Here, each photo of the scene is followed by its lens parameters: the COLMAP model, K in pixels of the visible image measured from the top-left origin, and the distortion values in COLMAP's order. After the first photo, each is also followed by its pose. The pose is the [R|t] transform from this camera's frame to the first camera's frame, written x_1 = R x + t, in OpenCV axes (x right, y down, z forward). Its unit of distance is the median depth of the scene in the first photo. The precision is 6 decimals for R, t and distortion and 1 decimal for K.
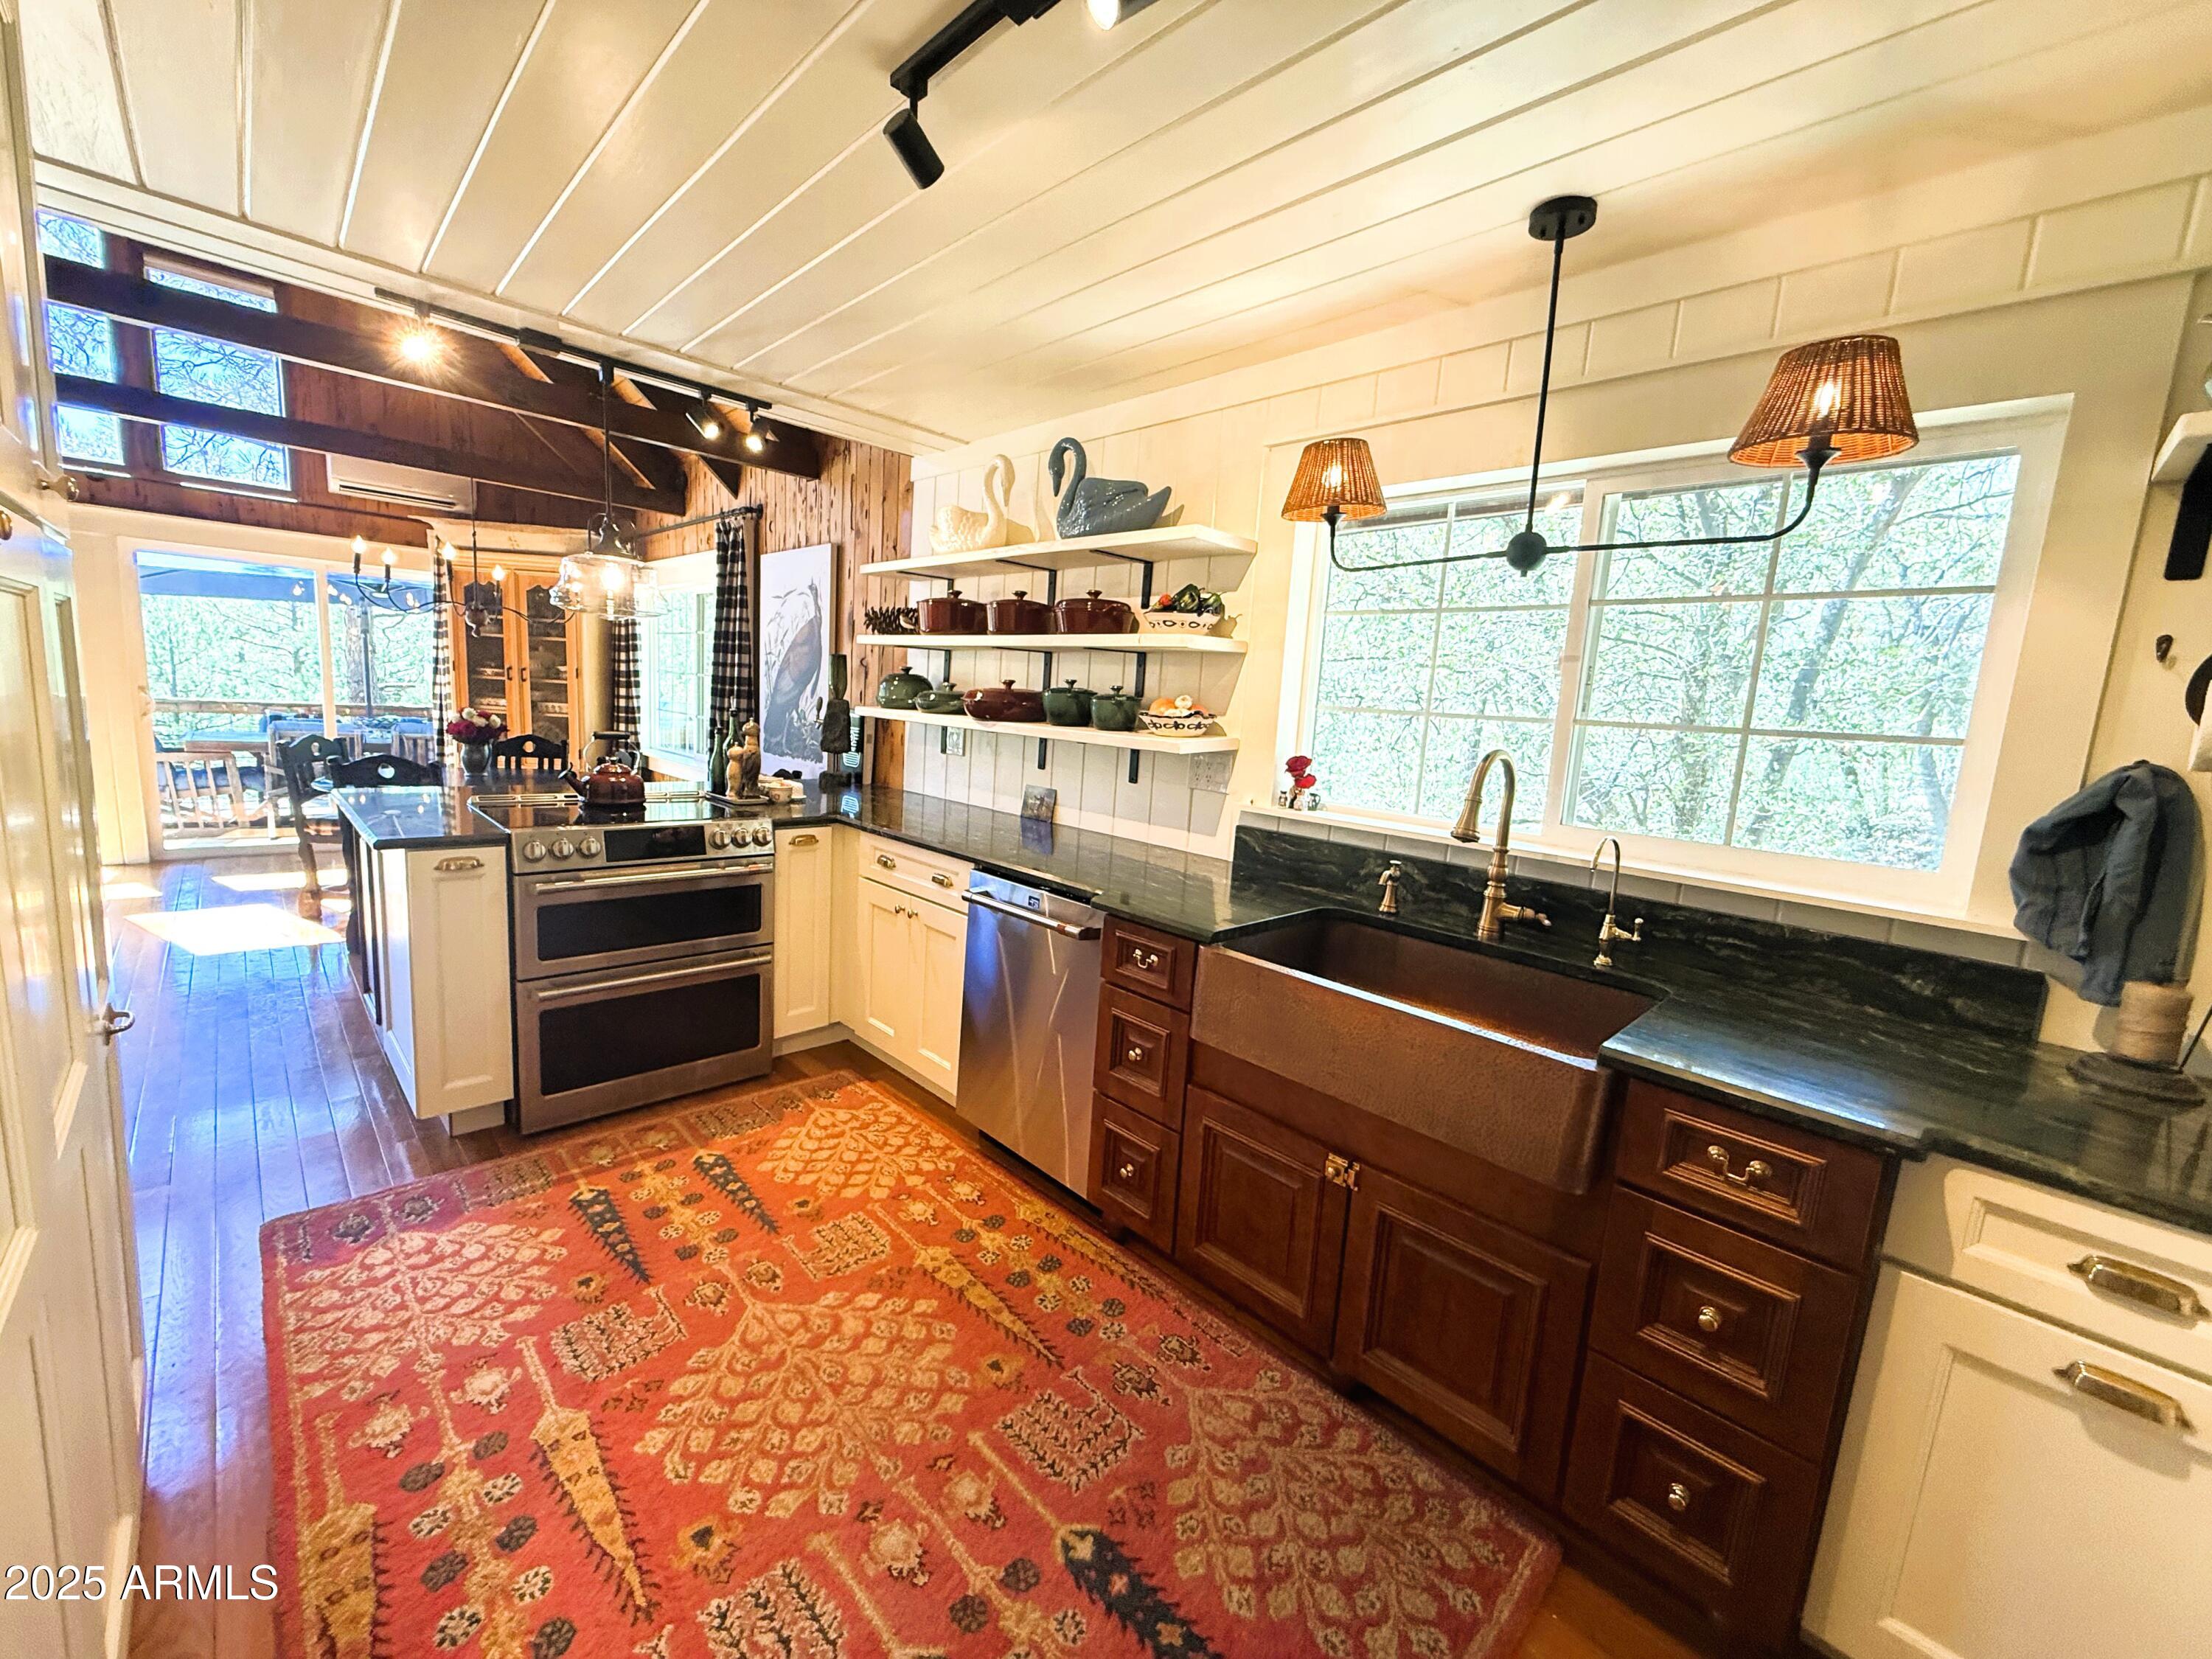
lens RADIAL K [[878.7, 0, 1106.7], [0, 878.7, 829.0], [0, 0, 1]] dist [0.000757, -0.000911]
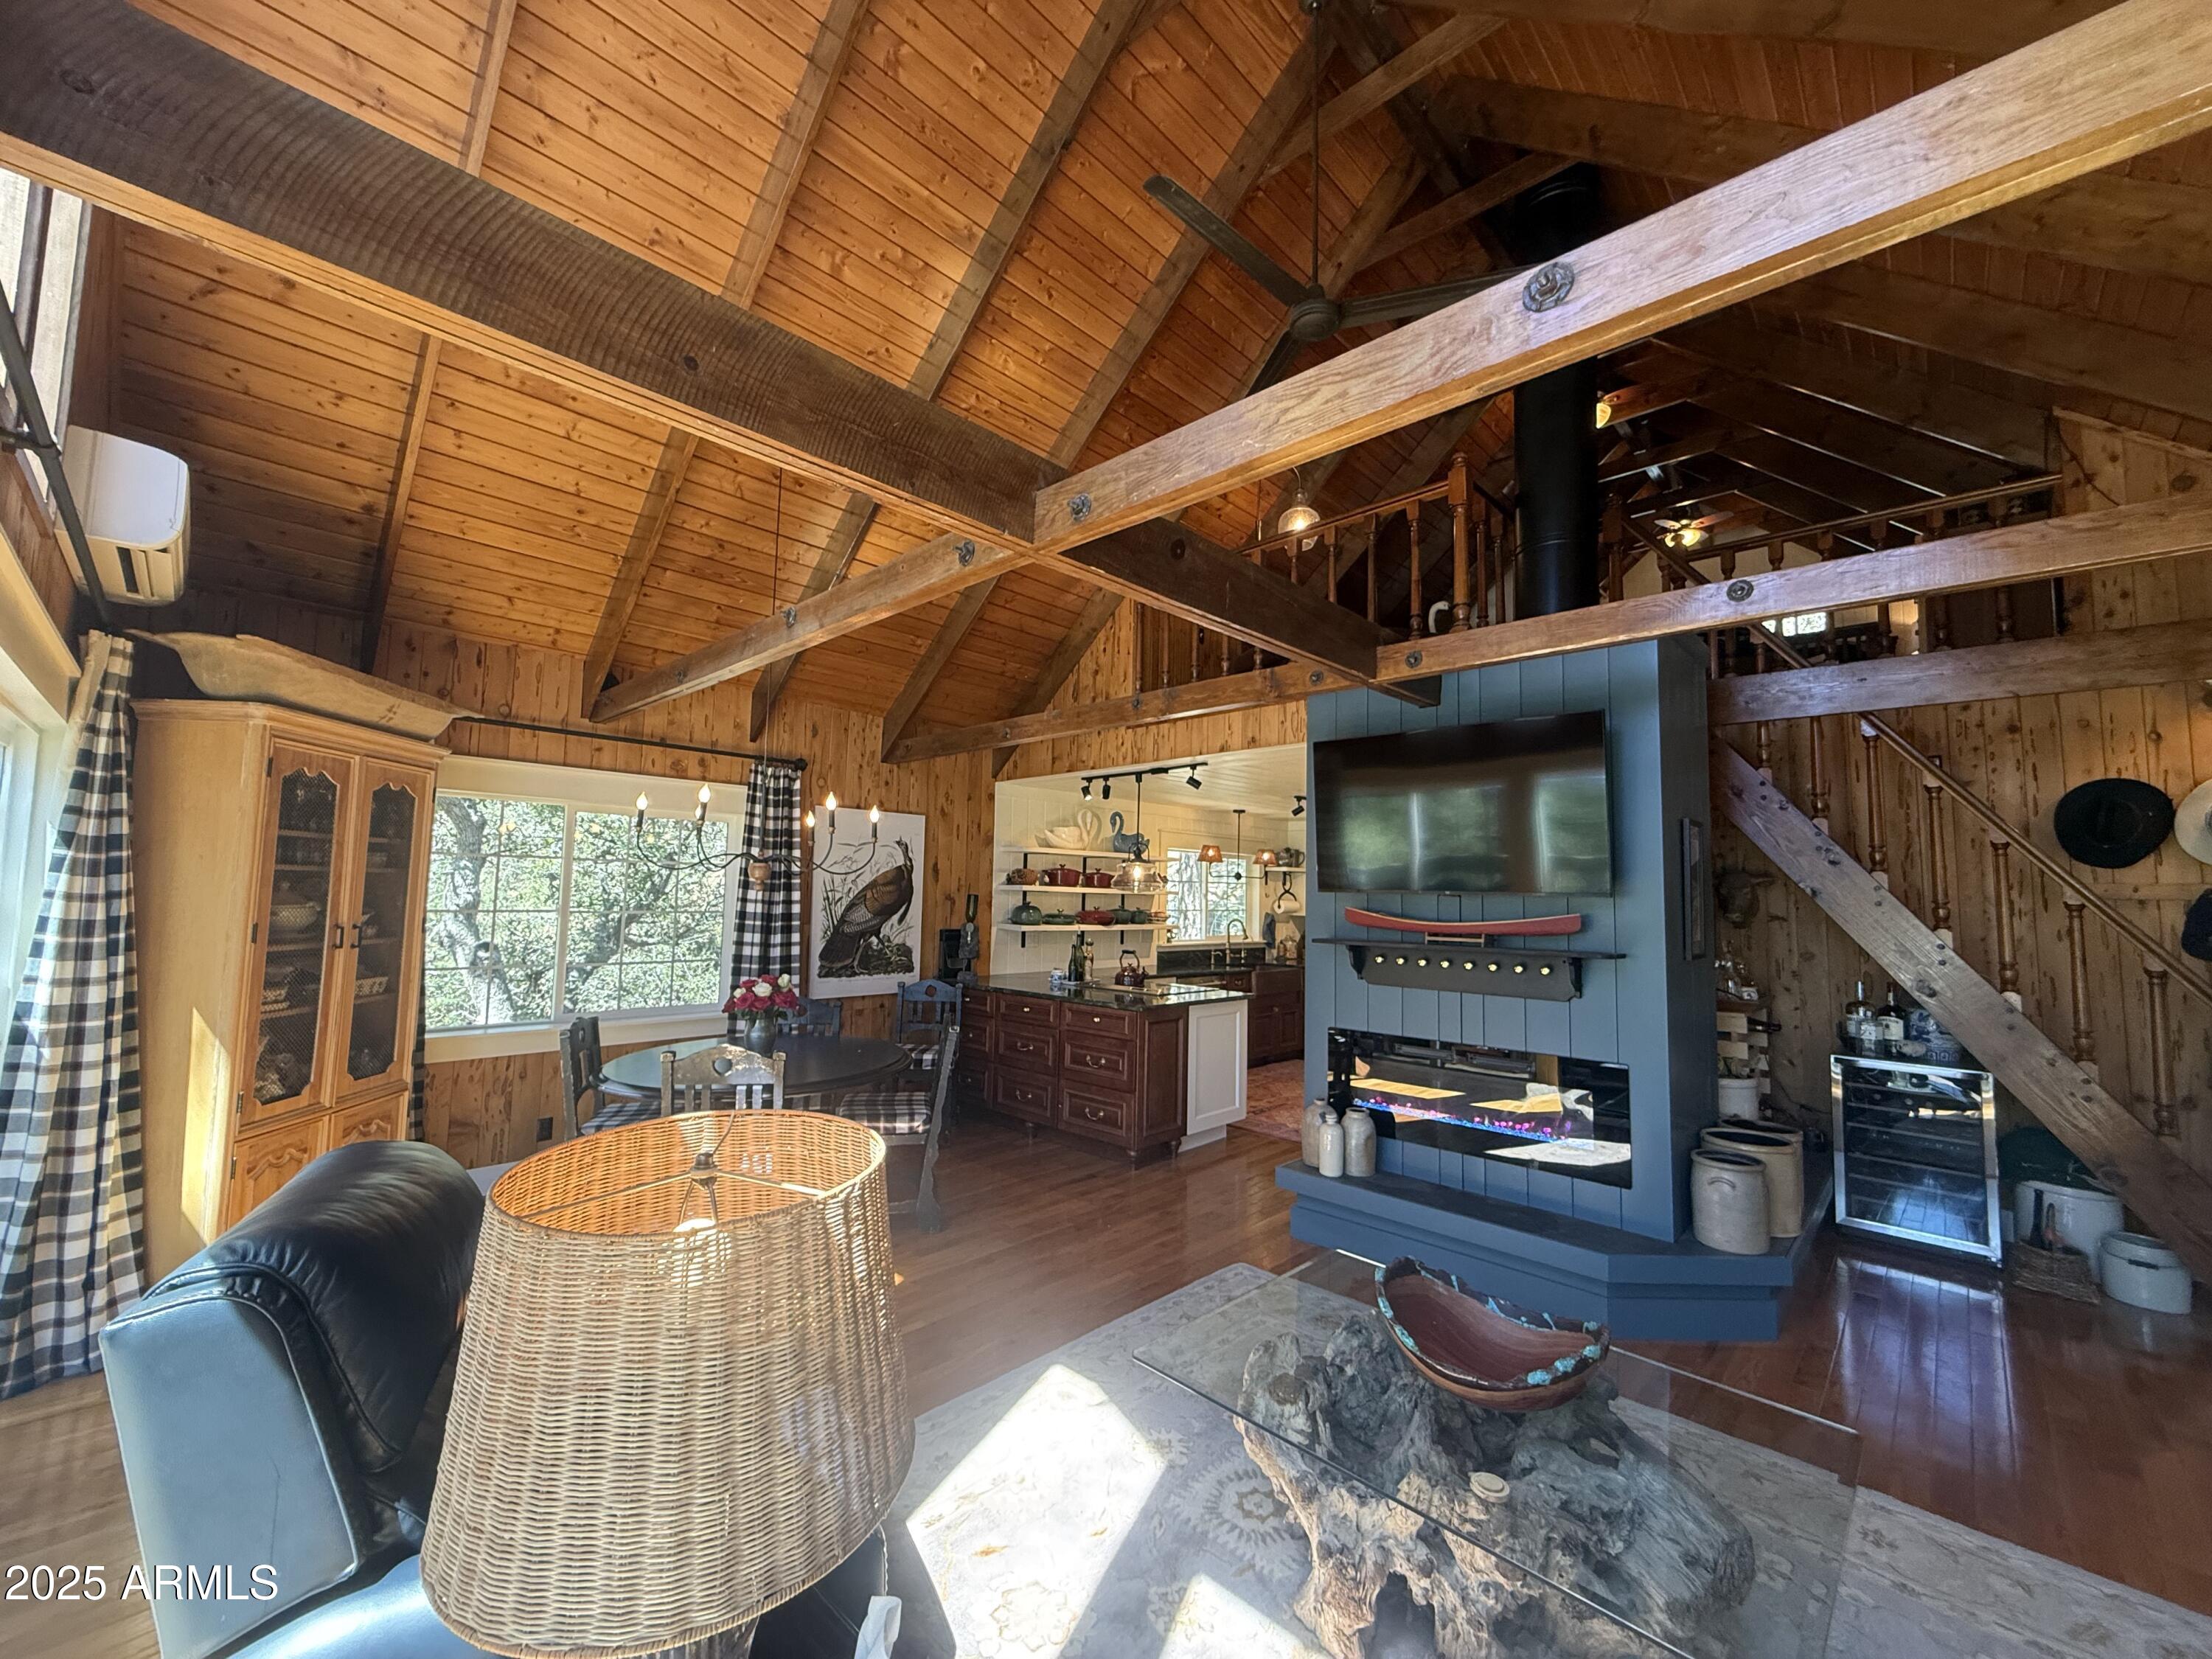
lens RADIAL K [[878.7, 0, 1107.0], [0, 878.7, 829.0], [0, 0, 1]] dist [0.000757, -0.000911]
pose [[-0.021974, 0.013361, 0.999669, -2.507428], [0.122307, 0.992436, -0.010576, -0.362323], [-0.992249, 0.122034, -0.023442, 1.063985]]
